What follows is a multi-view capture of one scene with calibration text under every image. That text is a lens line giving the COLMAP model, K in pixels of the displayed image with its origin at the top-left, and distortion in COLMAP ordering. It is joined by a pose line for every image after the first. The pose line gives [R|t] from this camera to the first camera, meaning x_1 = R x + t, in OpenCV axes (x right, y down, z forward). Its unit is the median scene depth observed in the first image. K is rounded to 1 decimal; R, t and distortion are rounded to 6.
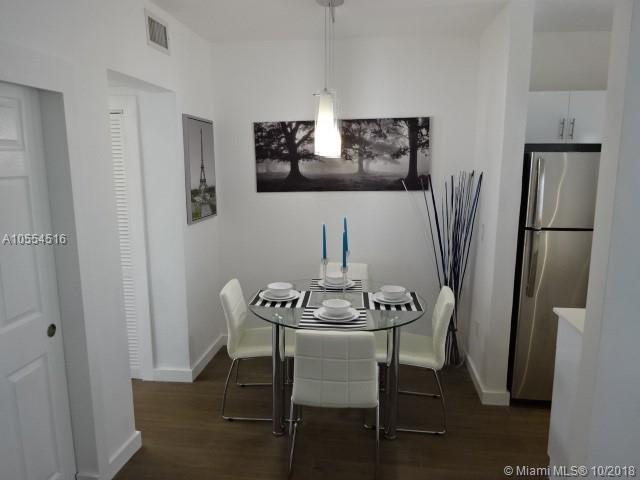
lens RADIAL K [[470.2, 0, 320.0], [0, 470.2, 240.0], [0, 0, 1]] dist [-0.003528, 0.000543]
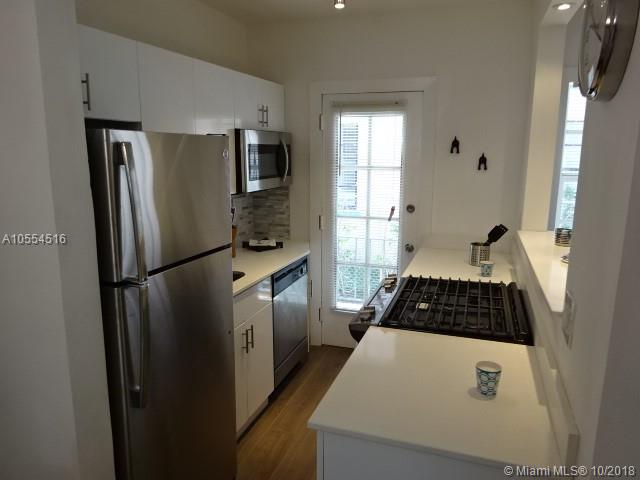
lens RADIAL K [[470.2, 0, 320.0], [0, 470.2, 240.0], [0, 0, 1]] dist [-0.003528, 0.000543]
pose [[0.218628, -0.184609, 0.958187, 0.018113], [0.166360, 0.974618, 0.149816, -0.088238], [-0.961523, 0.126650, 0.243790, 0.541218]]
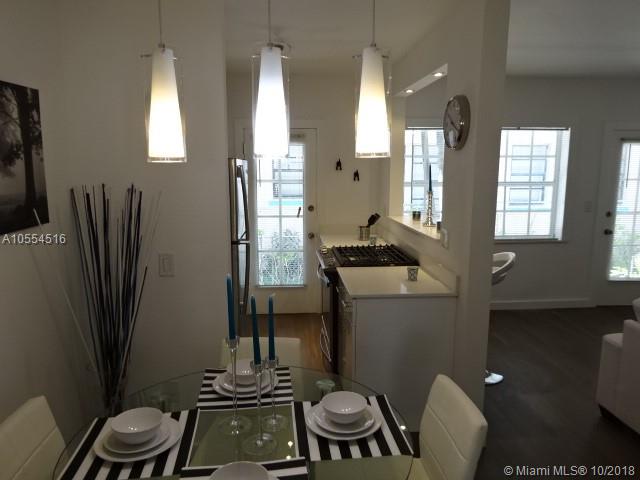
lens RADIAL K [[470.2, 0, 320.0], [0, 470.2, 240.0], [0, 0, 1]] dist [-0.003528, 0.000543]
pose [[-0.185248, -0.151319, 0.970972, -0.380163], [0.171237, 0.967986, 0.183523, -0.135818], [-0.967658, 0.200263, -0.153406, 0.796036]]
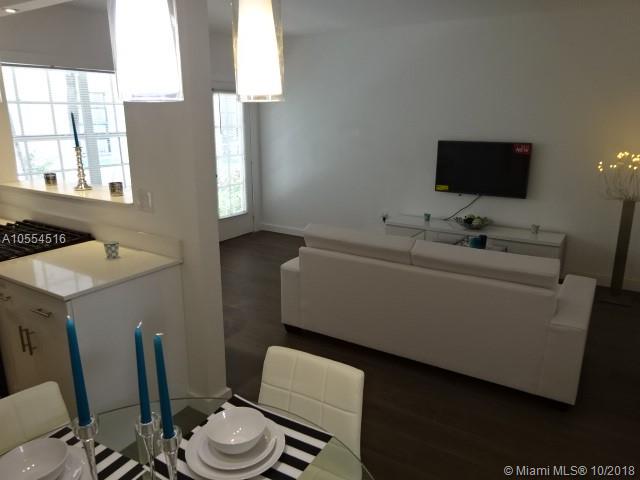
lens RADIAL K [[470.2, 0, 320.0], [0, 470.2, 240.0], [0, 0, 1]] dist [-0.003528, 0.000543]
pose [[-0.898605, -0.110978, 0.424492, -0.161803], [0.078161, 0.911519, 0.403762, -0.160164], [-0.431741, 0.396002, -0.810421, 0.936755]]
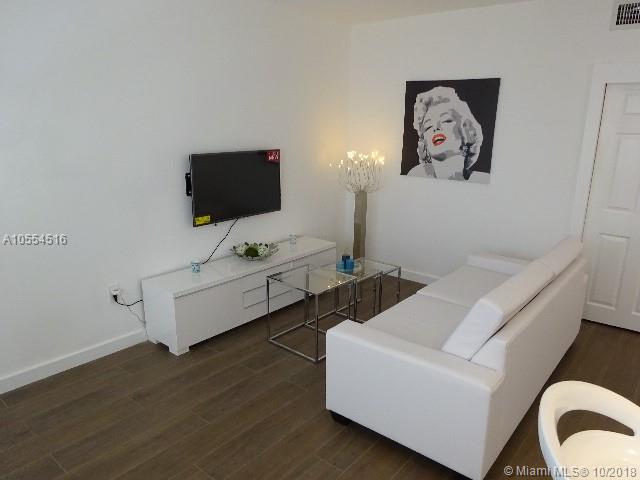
lens RADIAL K [[470.2, 0, 320.0], [0, 470.2, 240.0], [0, 0, 1]] dist [-0.003528, 0.000543]
pose [[-0.538766, 0.207727, -0.816444, 0.828583], [-0.160341, 0.926126, 0.341441, -0.046316], [0.827056, 0.314867, -0.465658, 0.251040]]
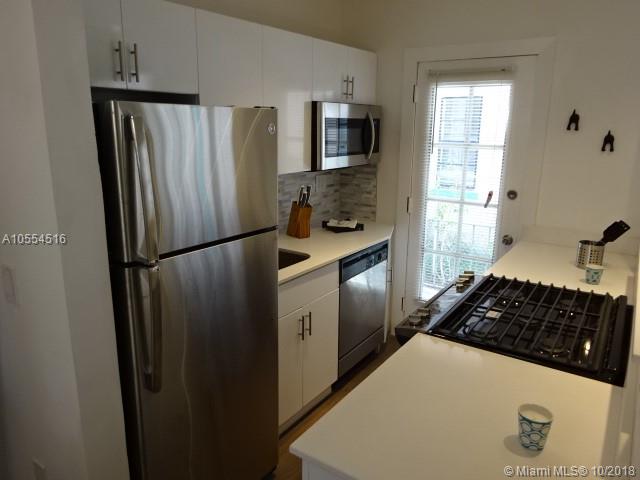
lens RADIAL K [[470.2, 0, 320.0], [0, 470.2, 240.0], [0, 0, 1]] dist [-0.003528, 0.000543]
pose [[0.470416, -0.209658, 0.857177, 0.105366], [0.142980, 0.976640, 0.160410, -0.079130], [-0.870784, 0.047100, 0.489404, 0.483192]]
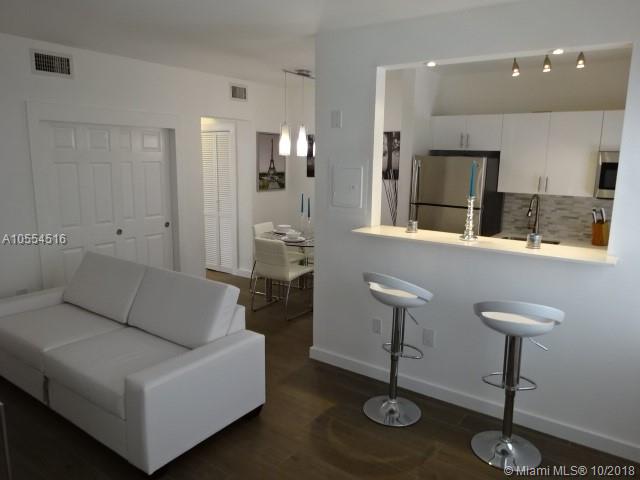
lens RADIAL K [[470.2, 0, 320.0], [0, 470.2, 240.0], [0, 0, 1]] dist [-0.003528, 0.000543]
pose [[0.875155, 0.103878, -0.472560, 0.762649], [-0.101597, 0.994360, 0.030428, 0.068905], [0.473056, 0.021382, 0.880773, -0.460501]]
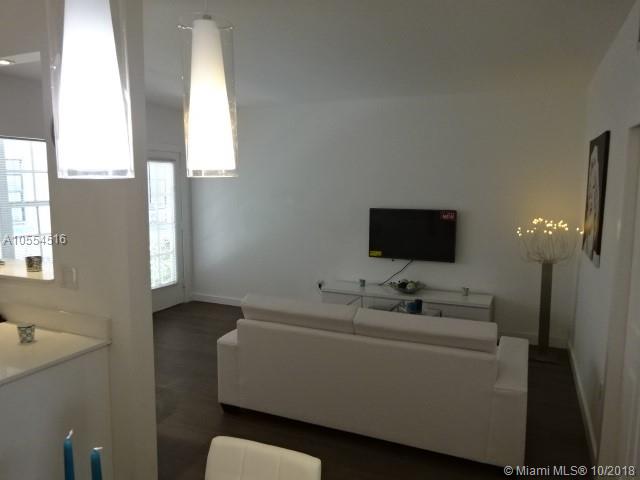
lens RADIAL K [[470.2, 0, 320.0], [0, 470.2, 240.0], [0, 0, 1]] dist [-0.003528, 0.000543]
pose [[-0.954086, -0.038004, 0.297111, -0.139107], [0.050421, 0.957387, 0.284373, -0.163522], [-0.295257, 0.286297, -0.911514, 0.926611]]
